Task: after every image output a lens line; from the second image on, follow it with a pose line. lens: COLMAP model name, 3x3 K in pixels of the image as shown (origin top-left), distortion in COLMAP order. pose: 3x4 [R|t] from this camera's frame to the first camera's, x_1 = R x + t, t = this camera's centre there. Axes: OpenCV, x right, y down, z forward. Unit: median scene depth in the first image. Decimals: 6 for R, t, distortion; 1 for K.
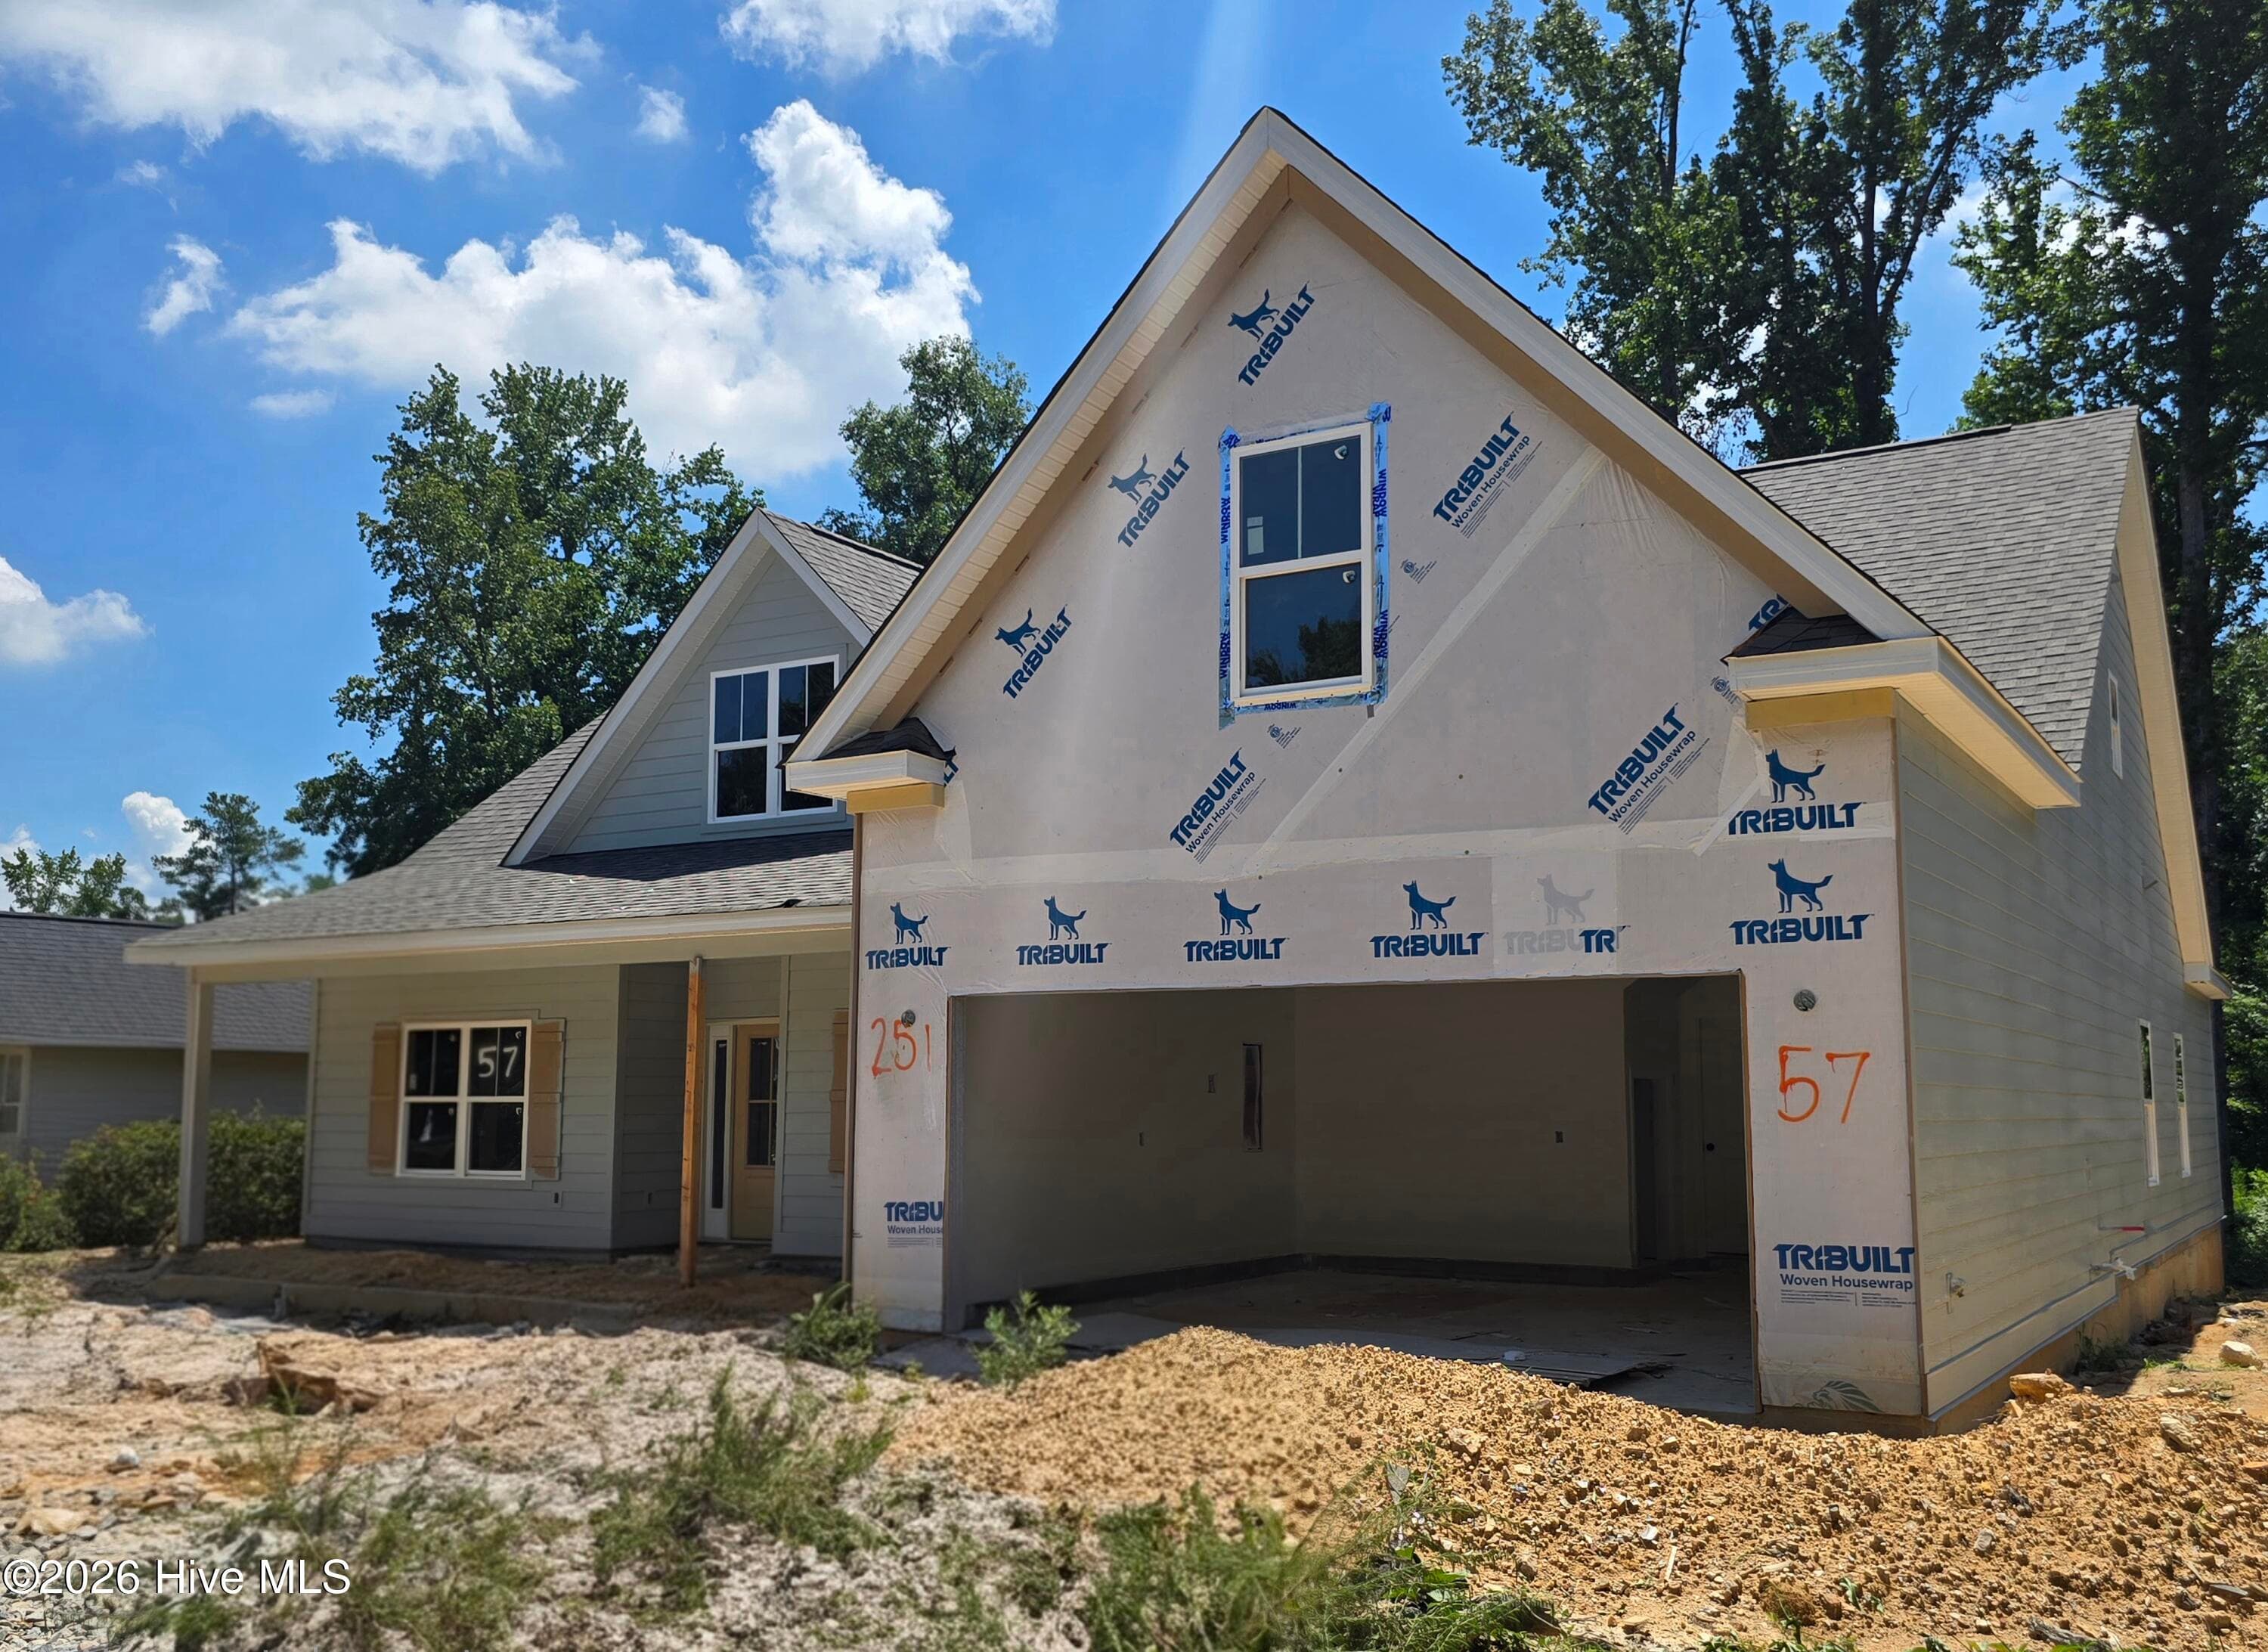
lens RADIAL K [[2048.1, 0, 1148.2], [0, 2048.1, 851.0], [0, 0, 1]] dist [0.129814, -0.251773]
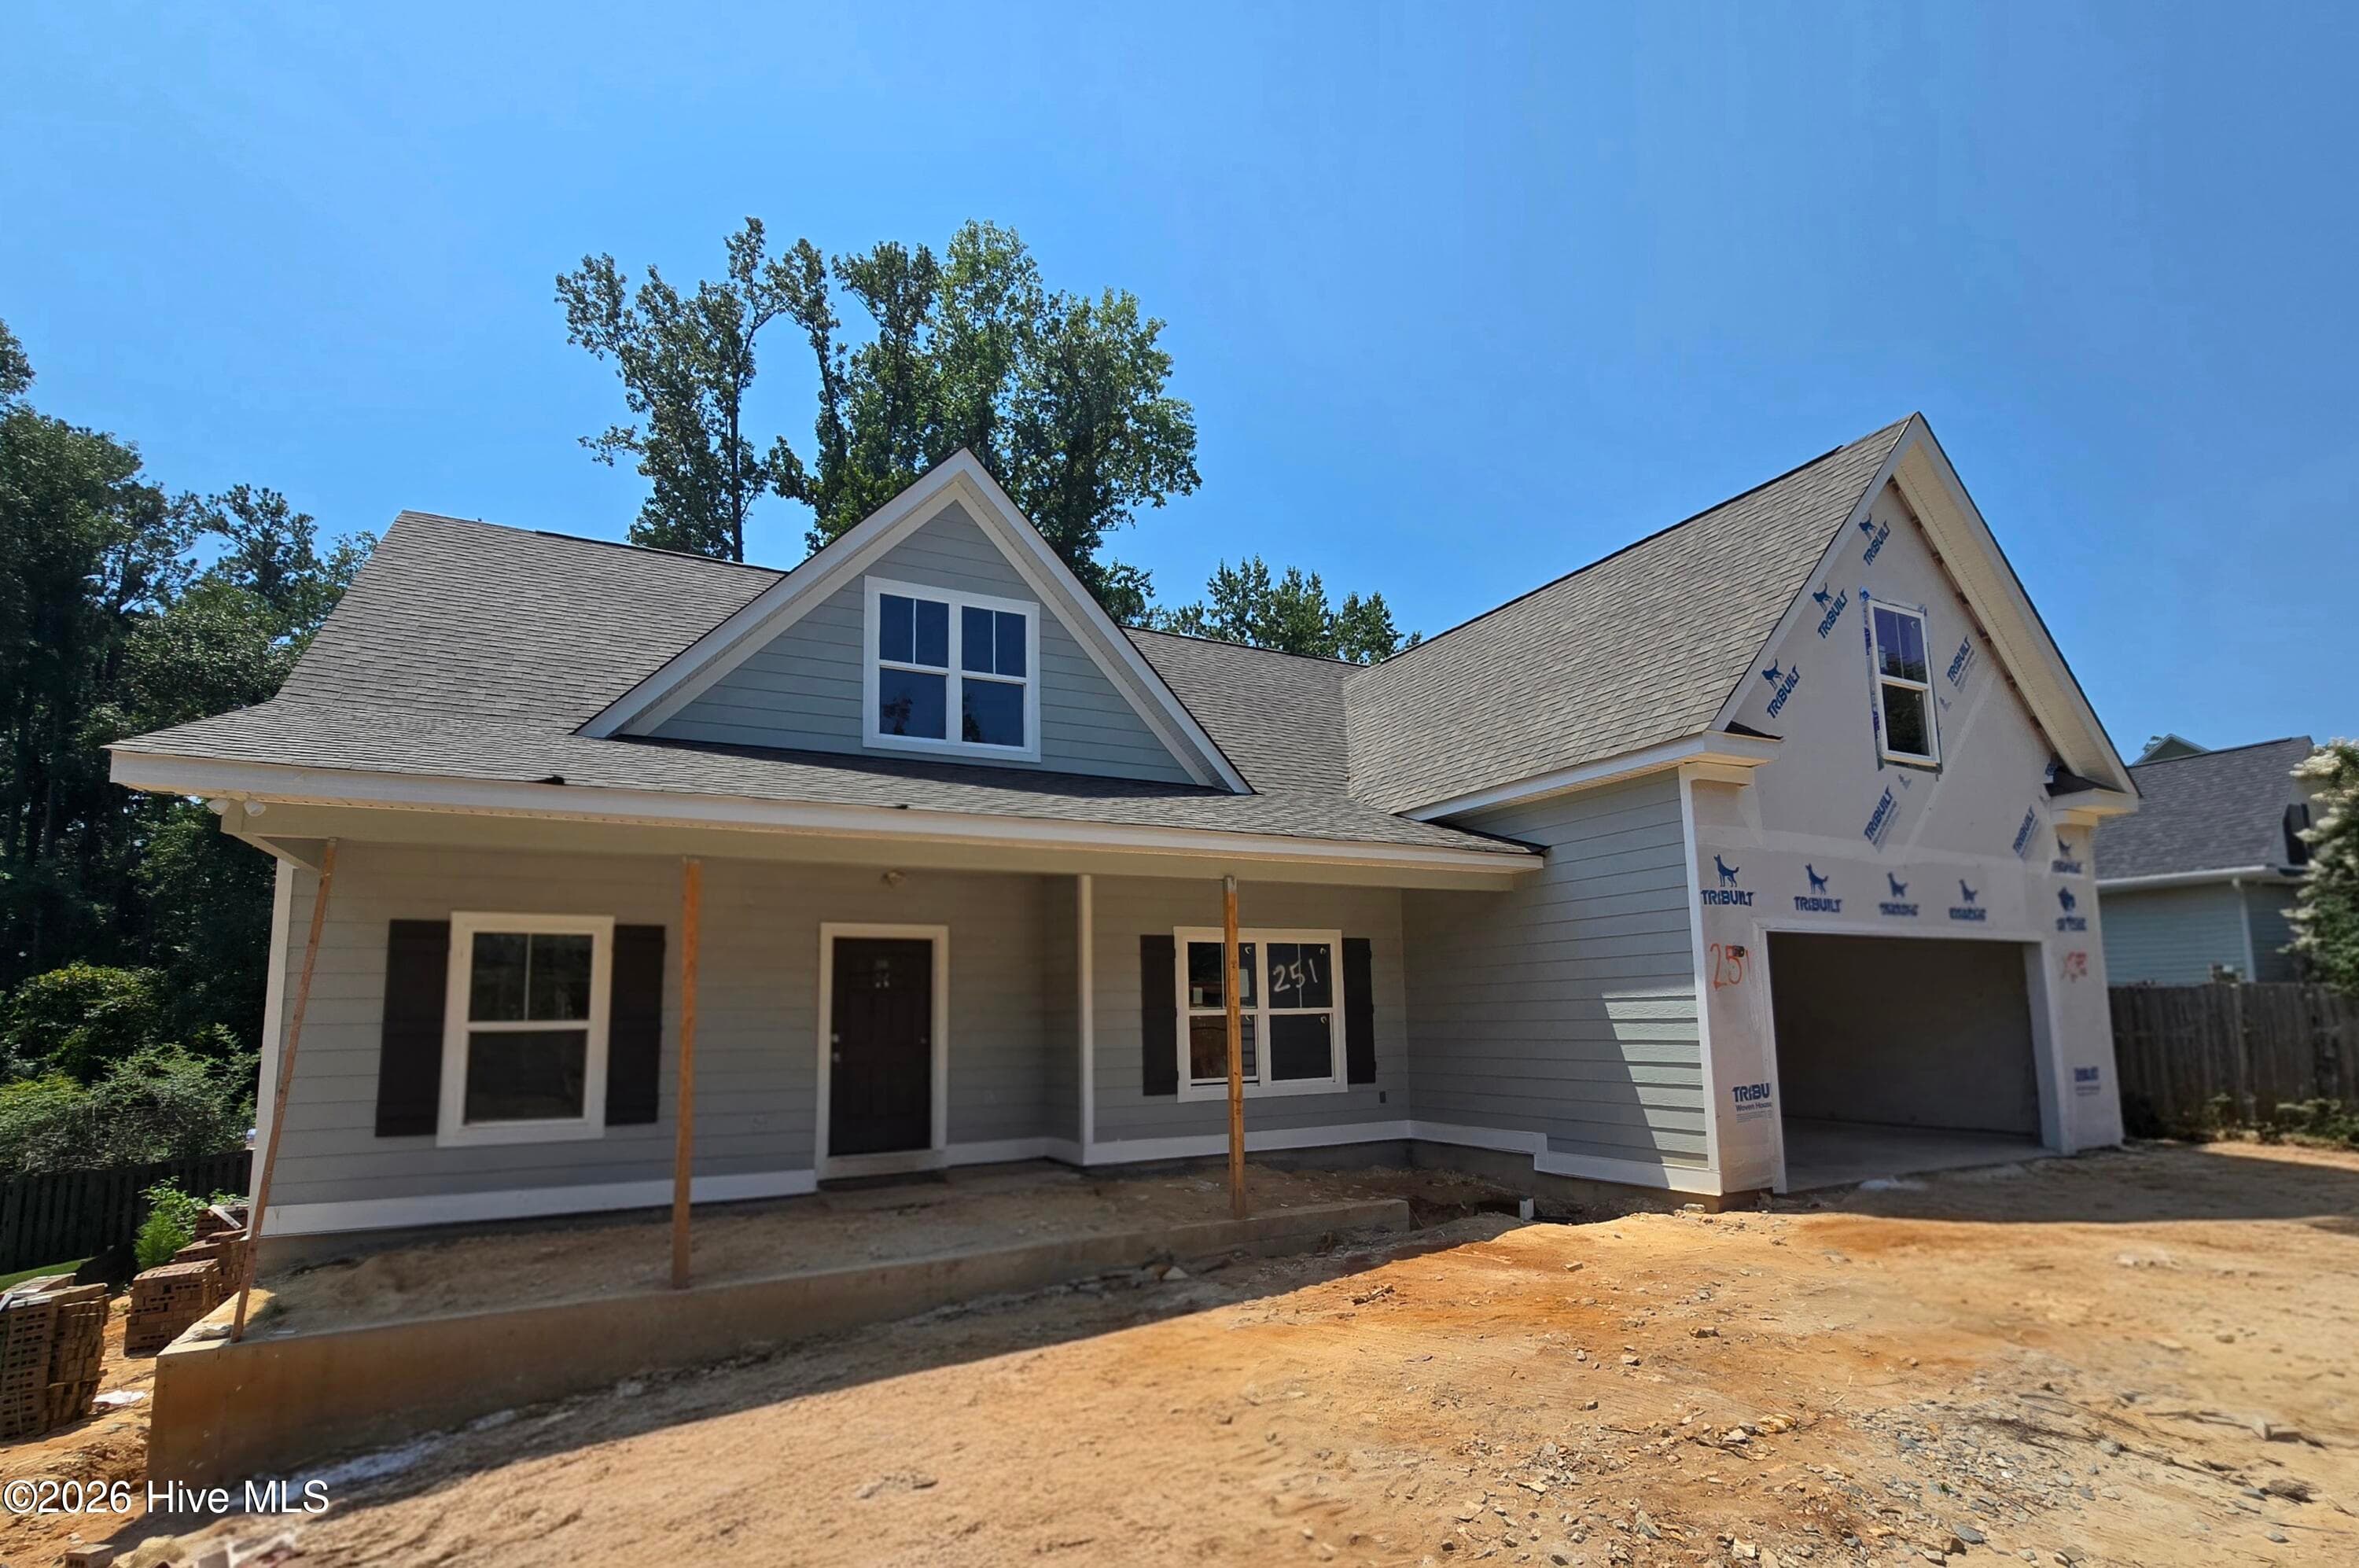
lens RADIAL K [[1108.4, 0, 1173.3], [0, 1108.4, 868.2], [0, 0, 1]] dist [-0.004158, 0.000438]
pose [[0.521451, 0.100159, 0.847382, -0.947409], [-0.085137, 0.994238, -0.065127, 0.115350], [-0.849023, -0.038183, 0.526974, 0.988548]]
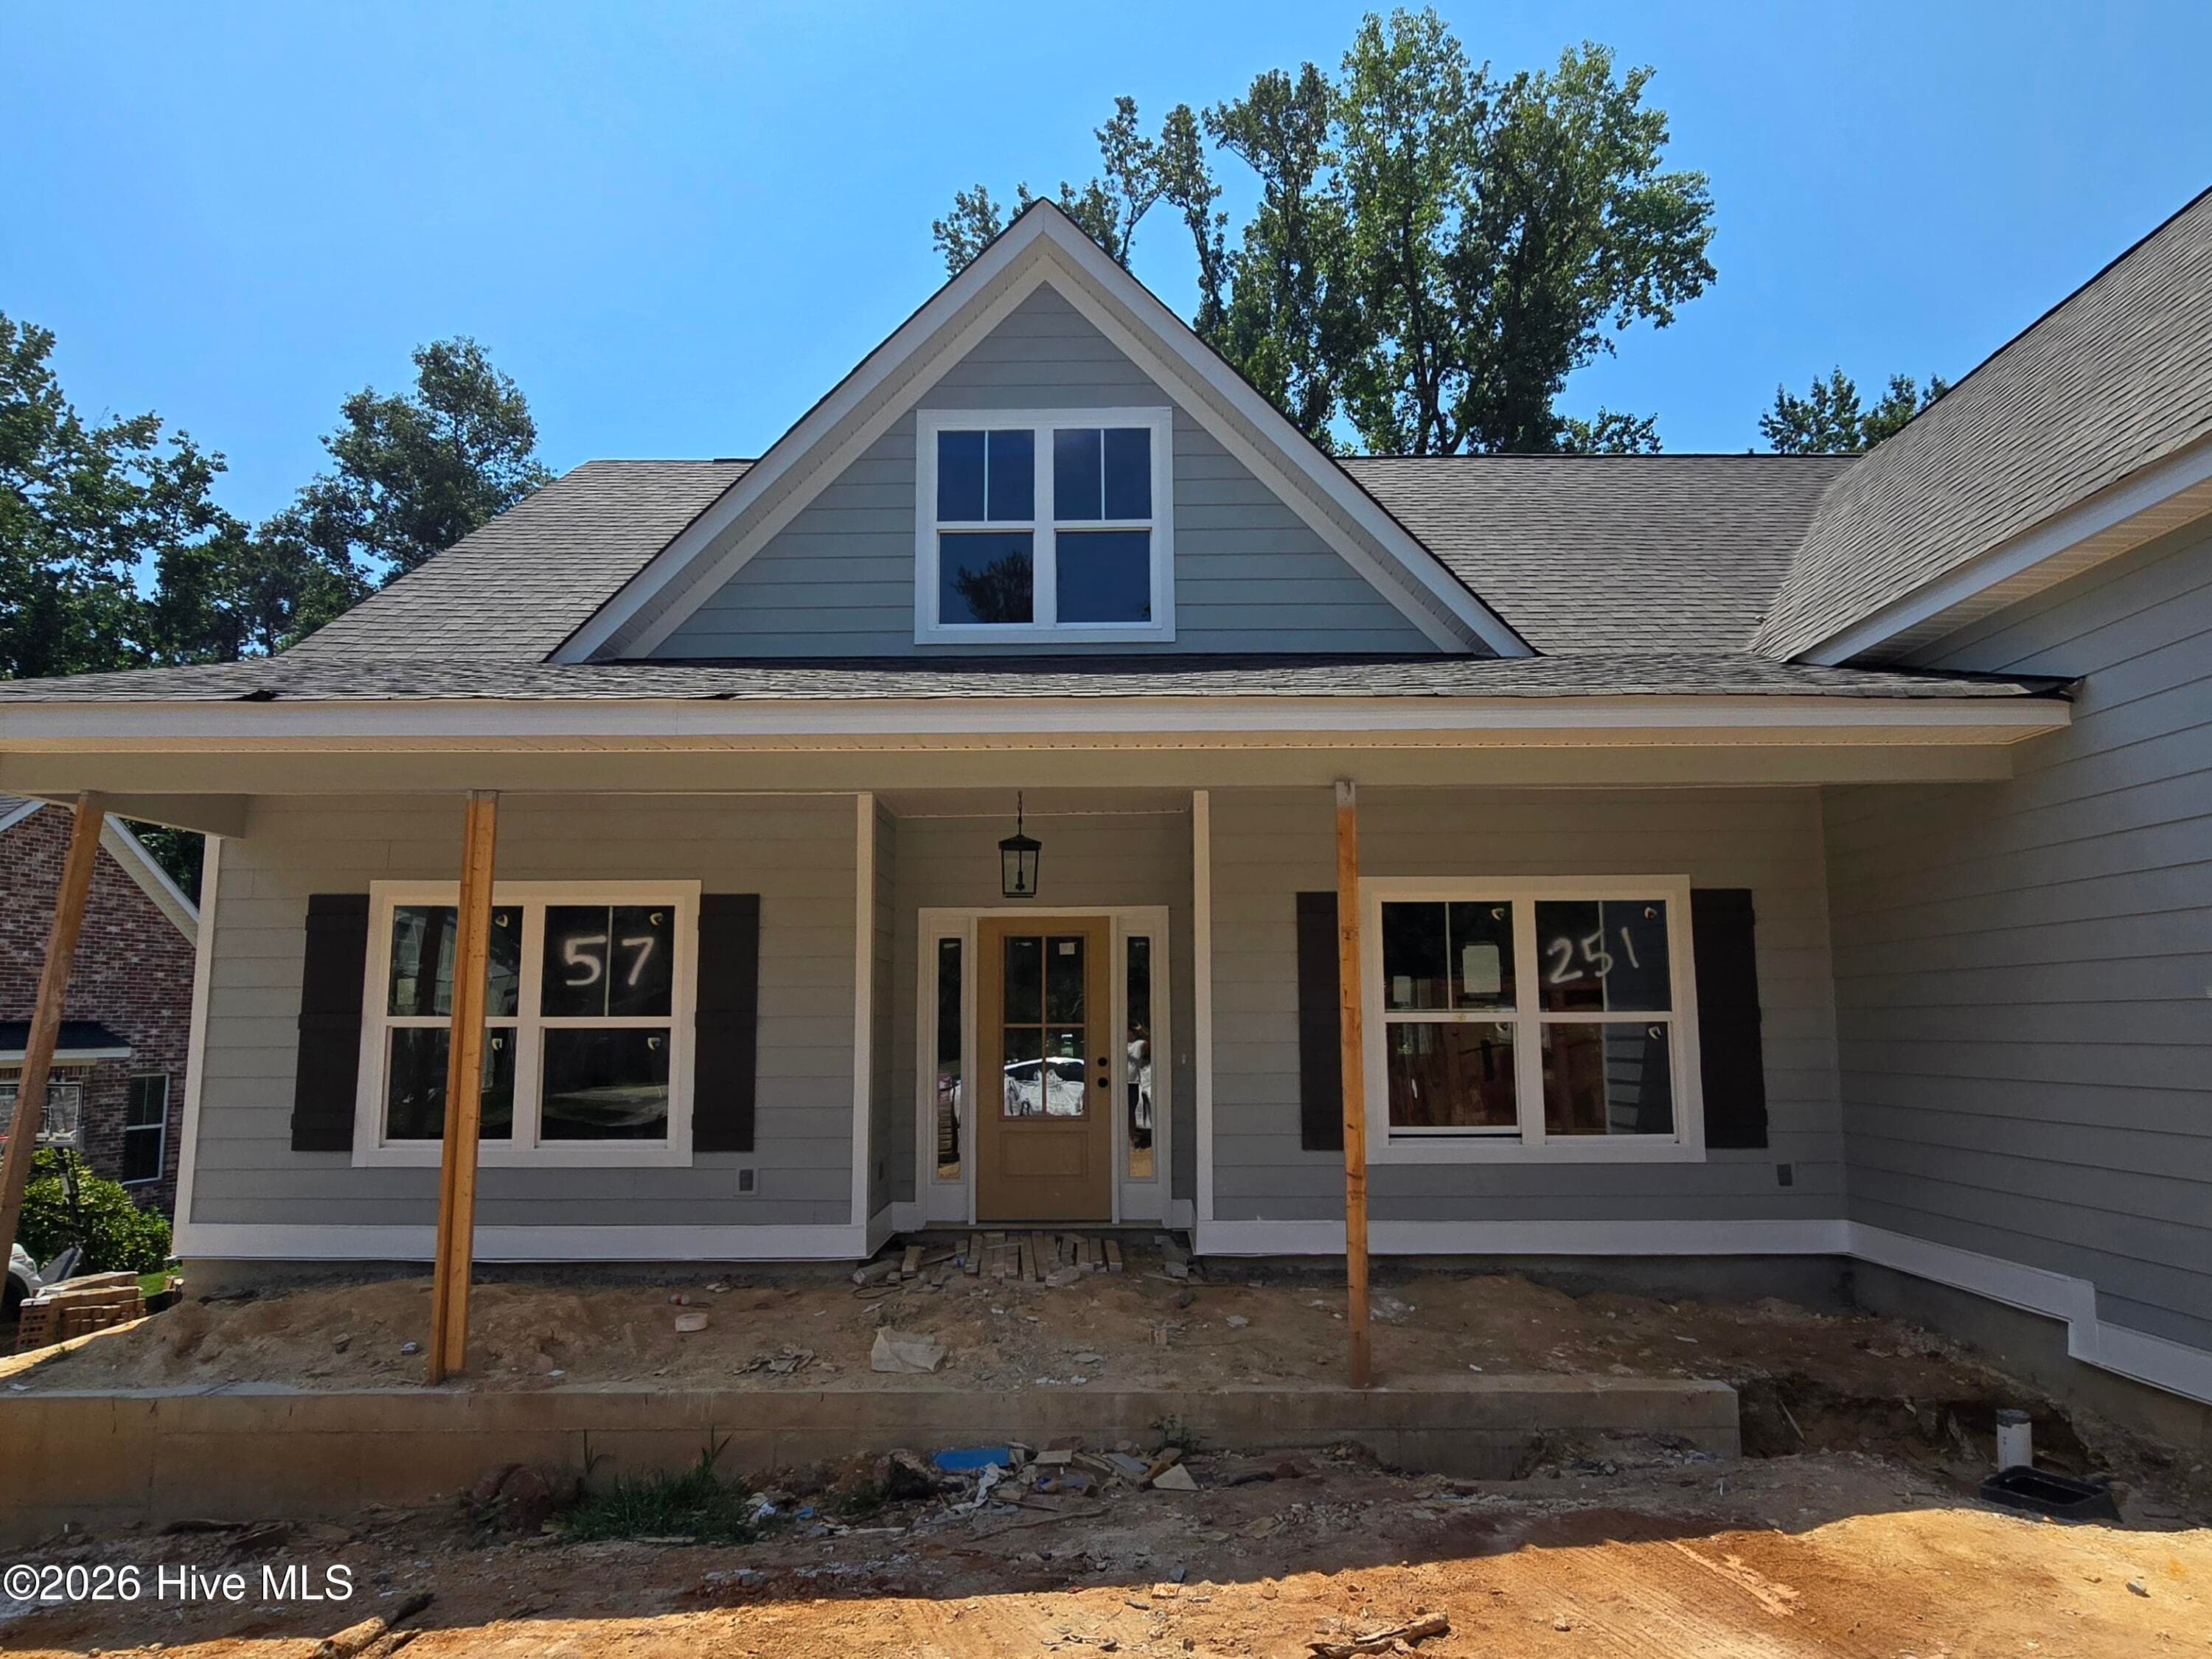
lens RADIAL K [[1289.7, 0, 1109.7], [0, 1289.7, 865.8], [0, 0, 1]] dist [-0.004114, -0.001800]
pose [[0.860742, 0.056156, 0.505934, -0.620639], [-0.057749, 0.998252, -0.012553, 0.113327], [-0.505755, -0.018413, 0.862481, 0.967219]]
